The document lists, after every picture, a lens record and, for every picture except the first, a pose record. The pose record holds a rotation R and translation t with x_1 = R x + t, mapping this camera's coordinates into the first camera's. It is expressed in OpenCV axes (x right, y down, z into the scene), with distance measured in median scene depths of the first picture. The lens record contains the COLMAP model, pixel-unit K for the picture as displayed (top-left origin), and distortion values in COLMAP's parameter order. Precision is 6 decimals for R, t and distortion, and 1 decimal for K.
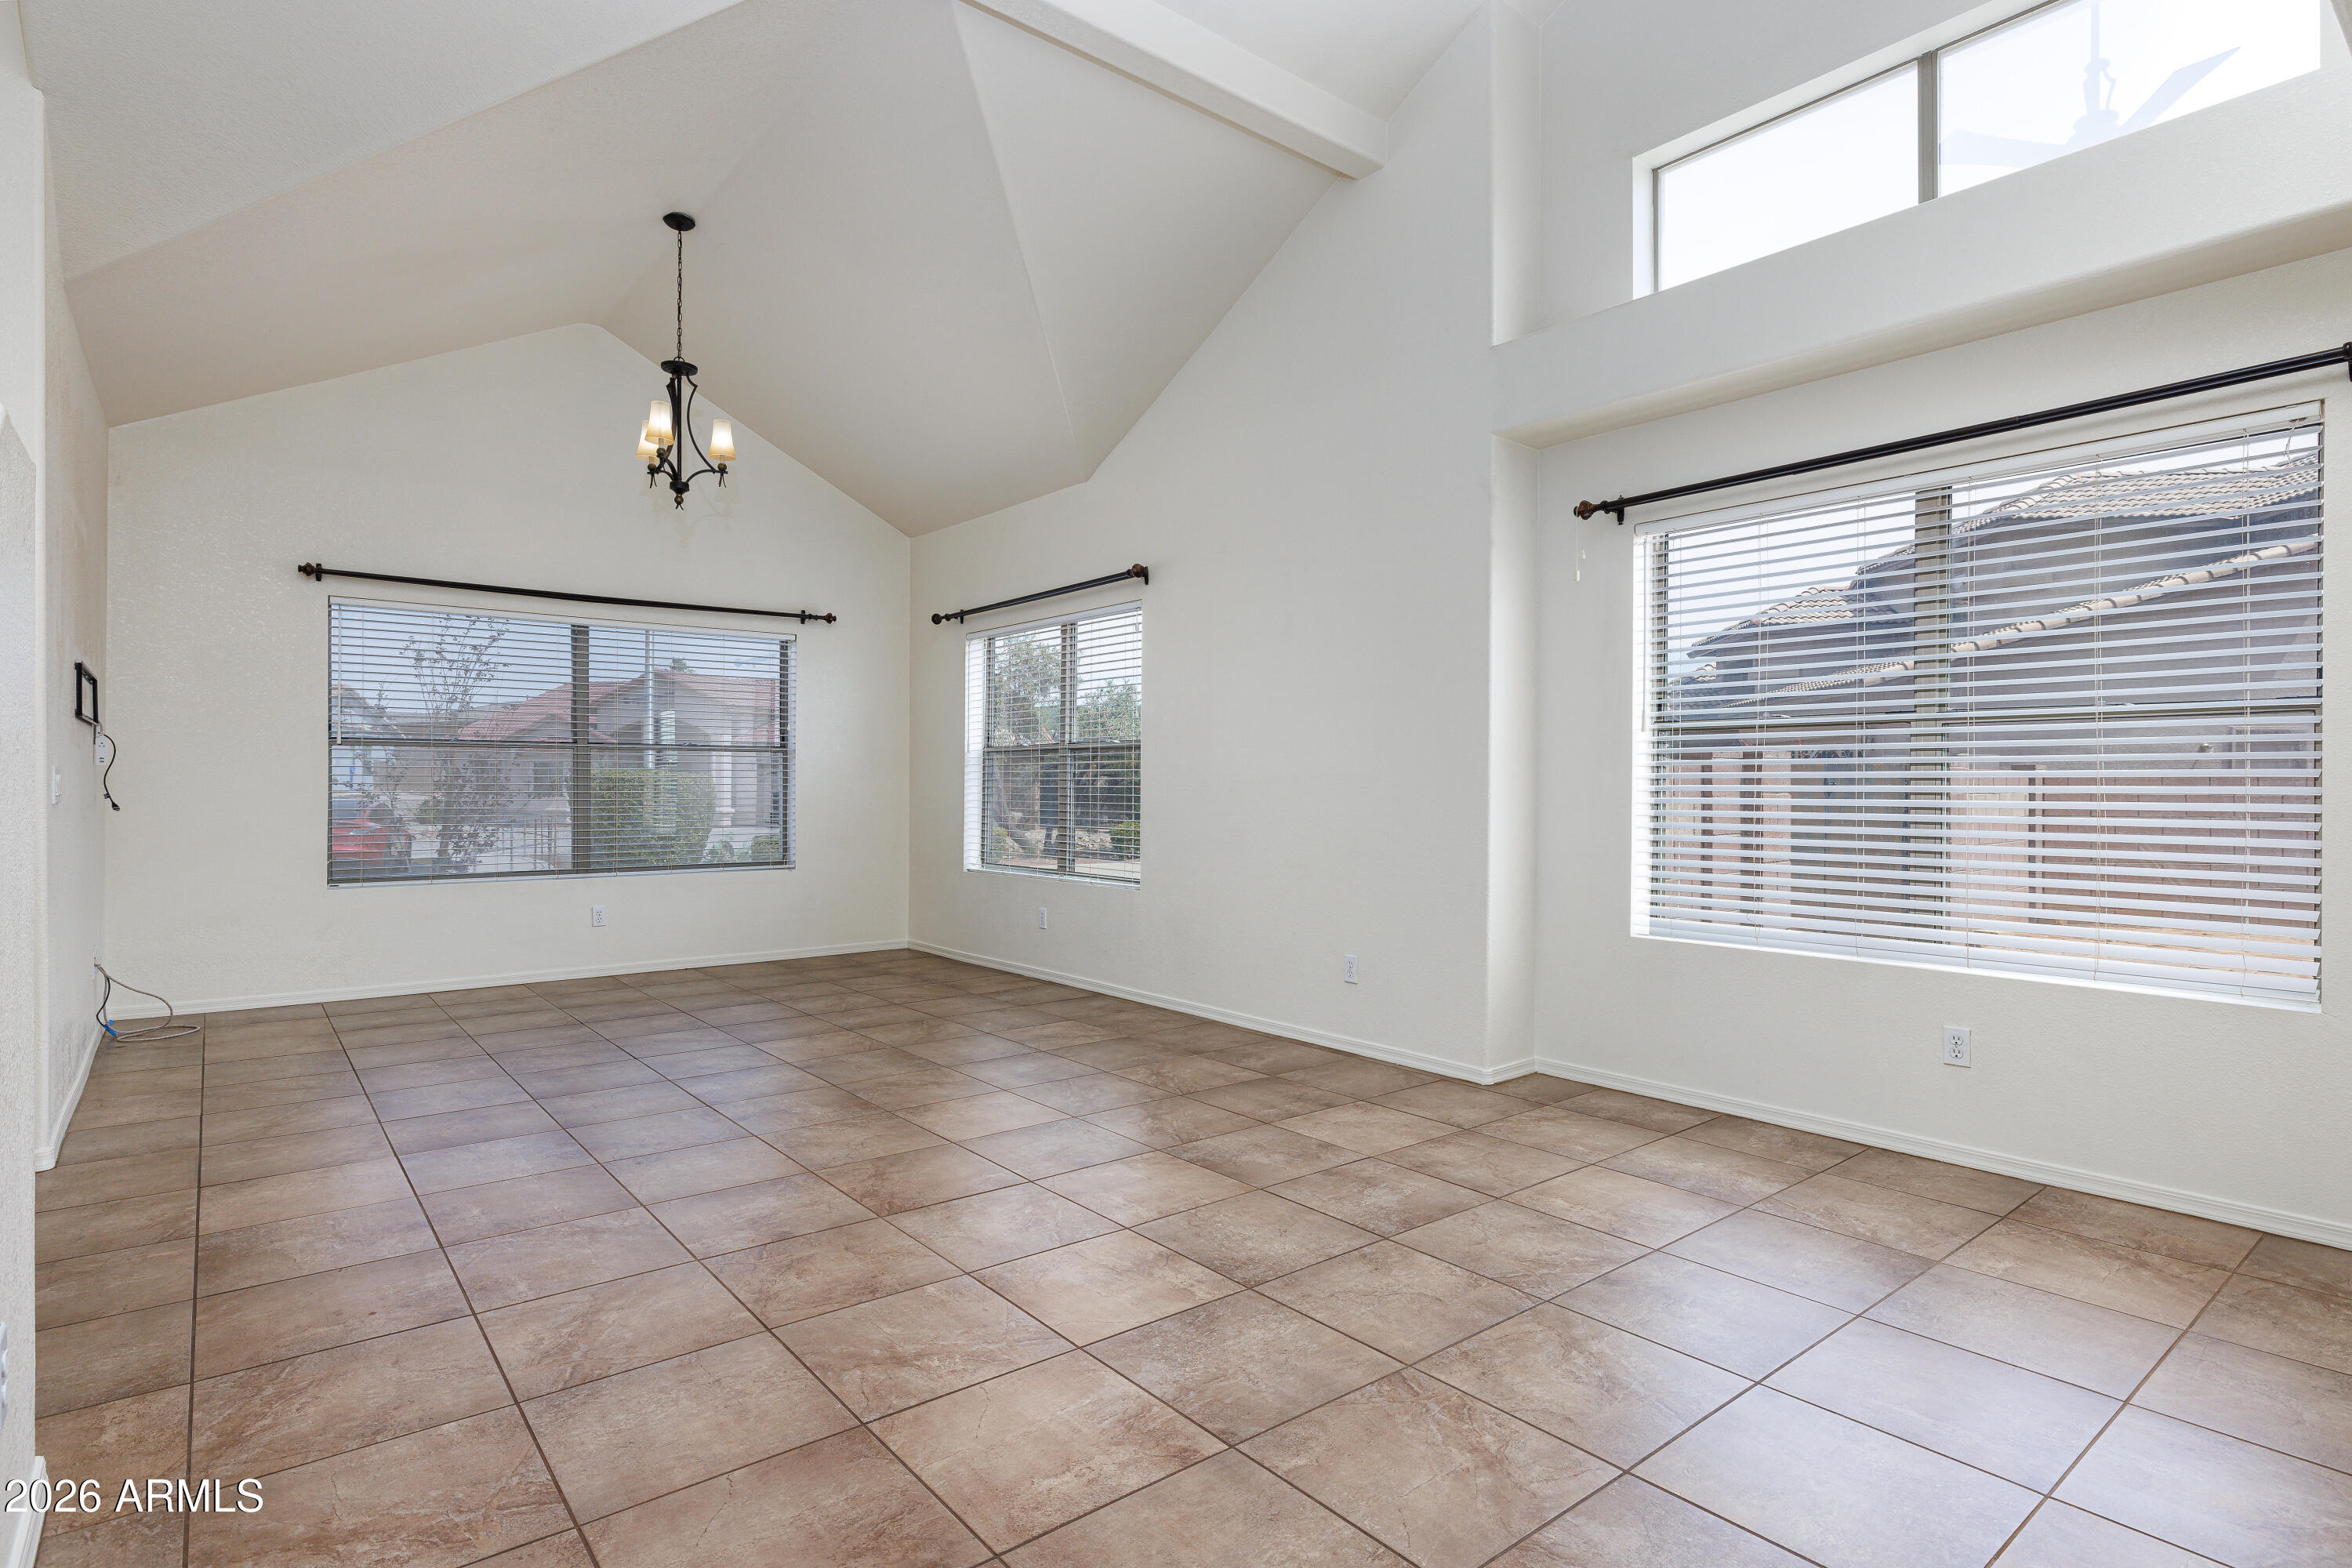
lens RADIAL K [[1170.8, 0, 1162.1], [0, 1170.8, 778.8], [0, 0, 1]] dist [-0.005942, 0.000543]
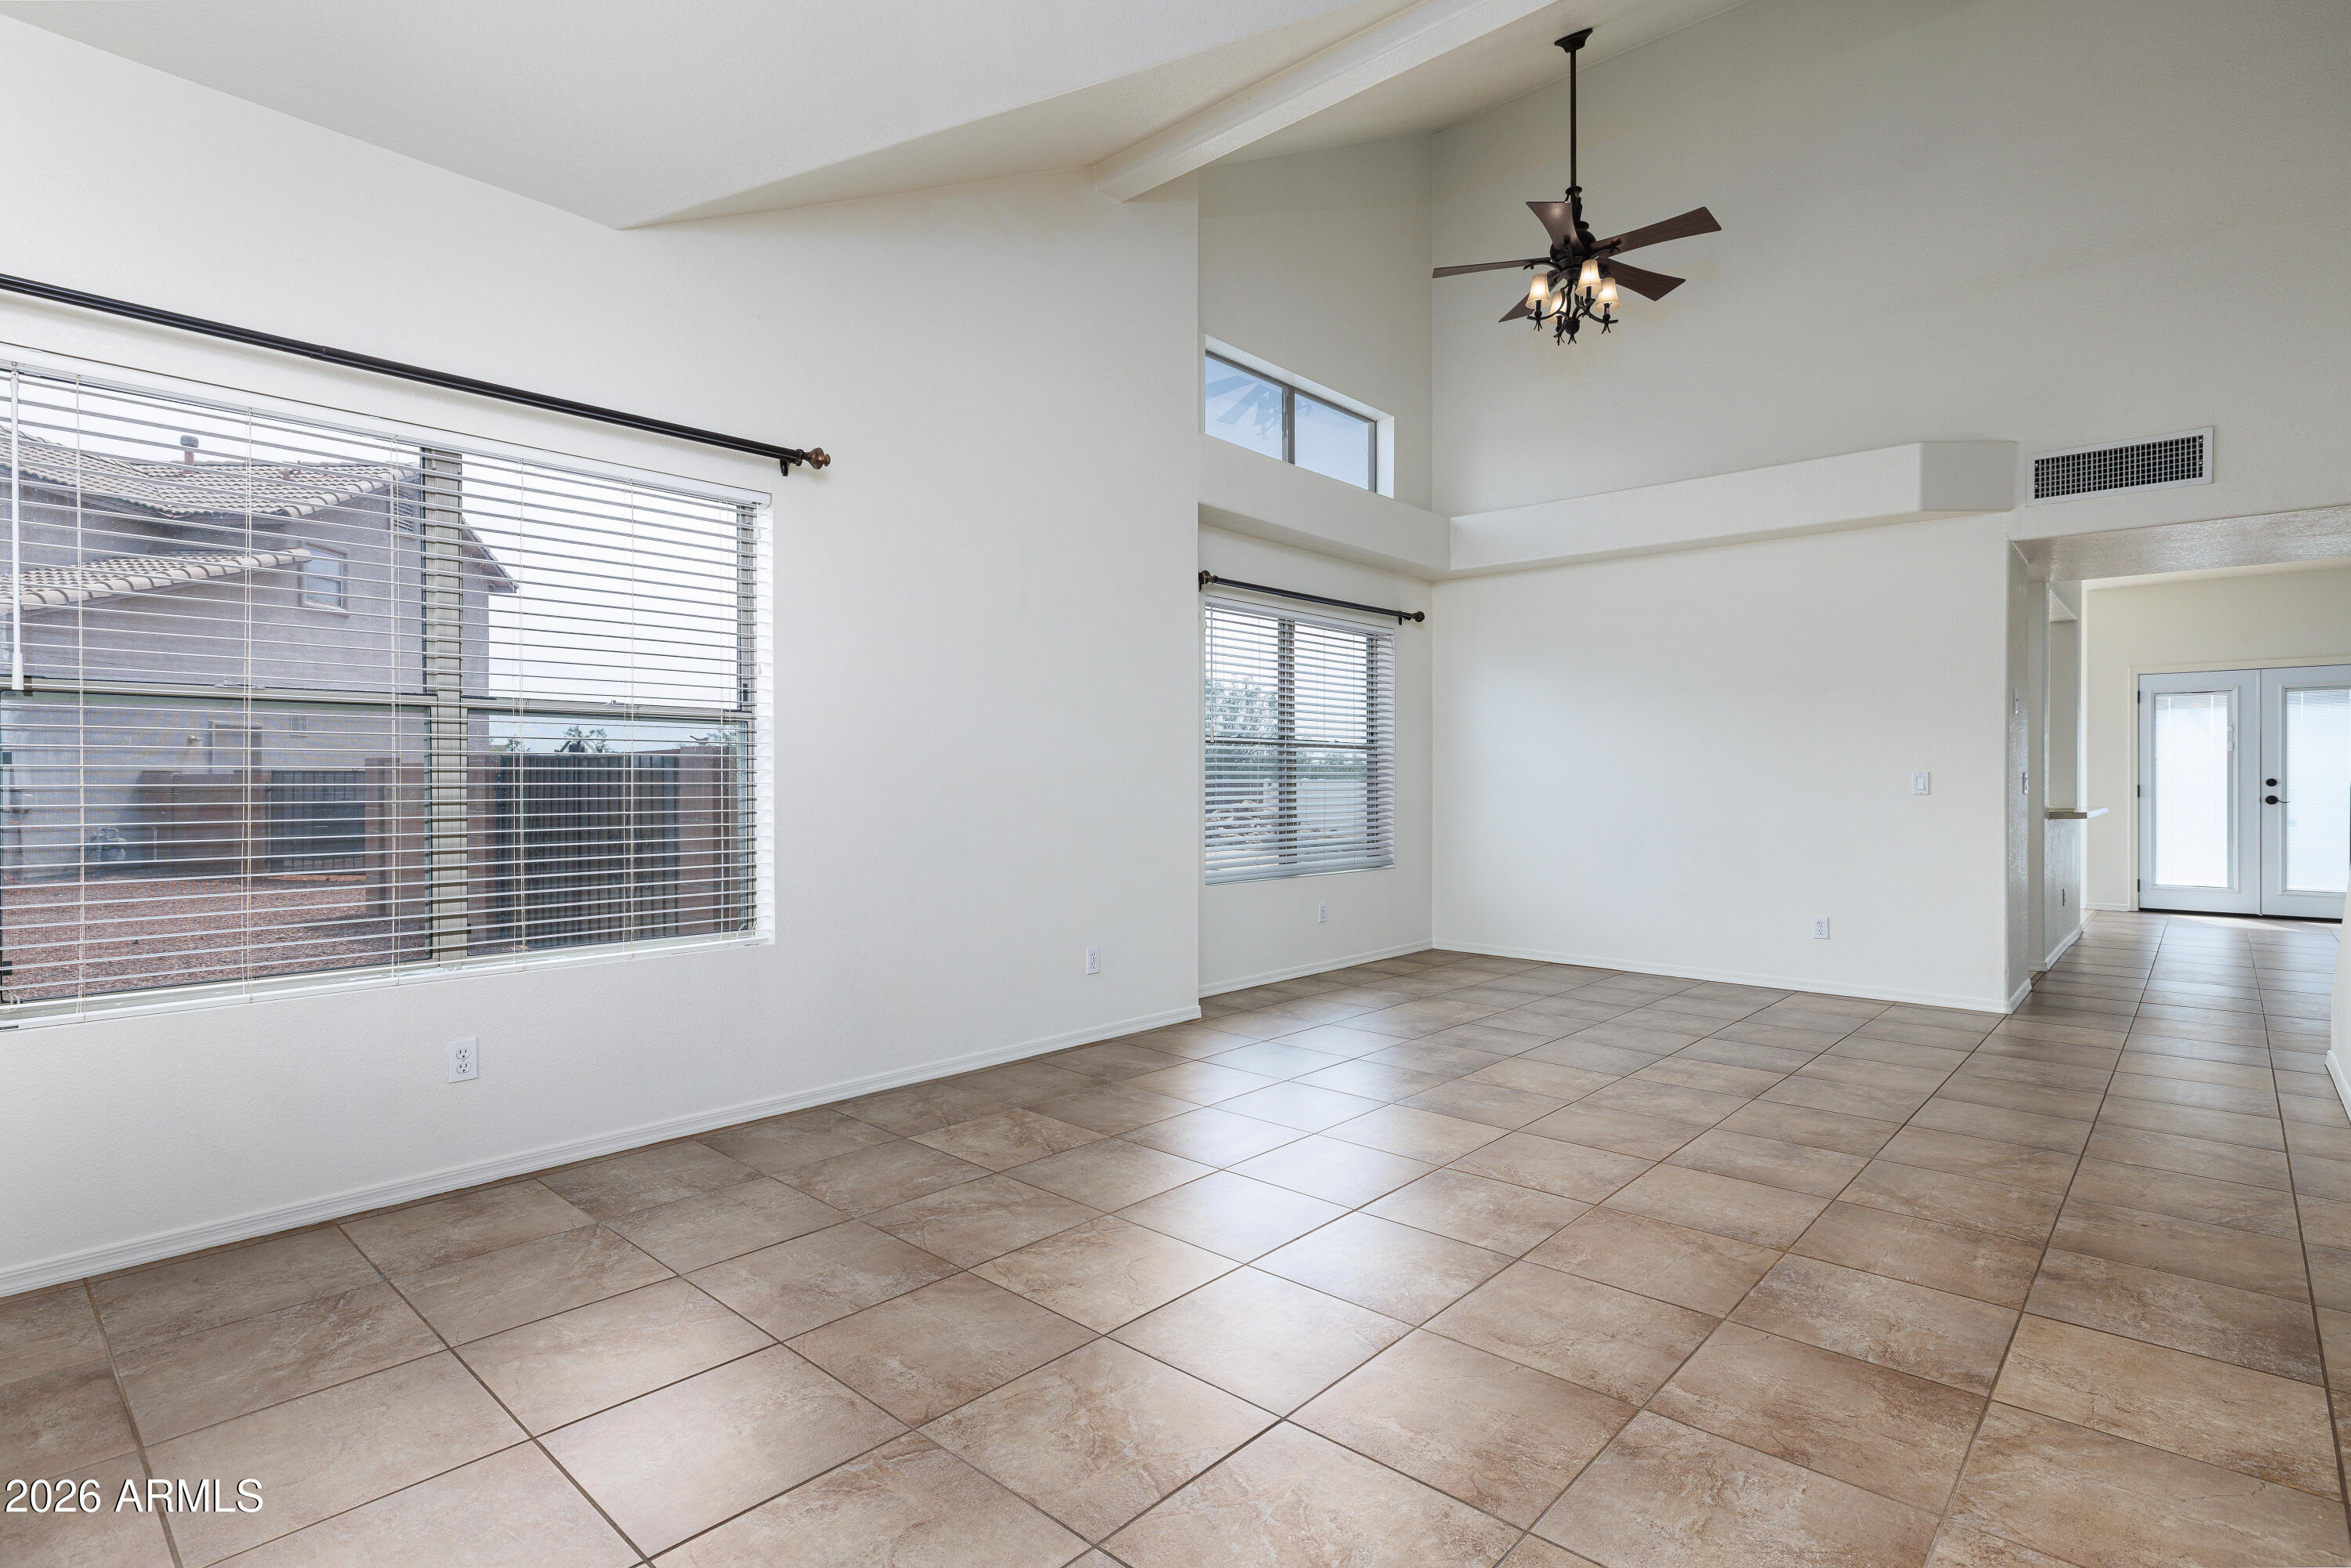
lens RADIAL K [[1170.2, 0, 1171.8], [0, 1170.2, 798.5], [0, 0, 1]] dist [-0.005942, 0.000543]
pose [[-0.155261, -0.018018, 0.987709, -1.321604], [-0.007312, 0.999827, 0.017090, 0.006778], [-0.987846, -0.004568, -0.155366, 1.694711]]
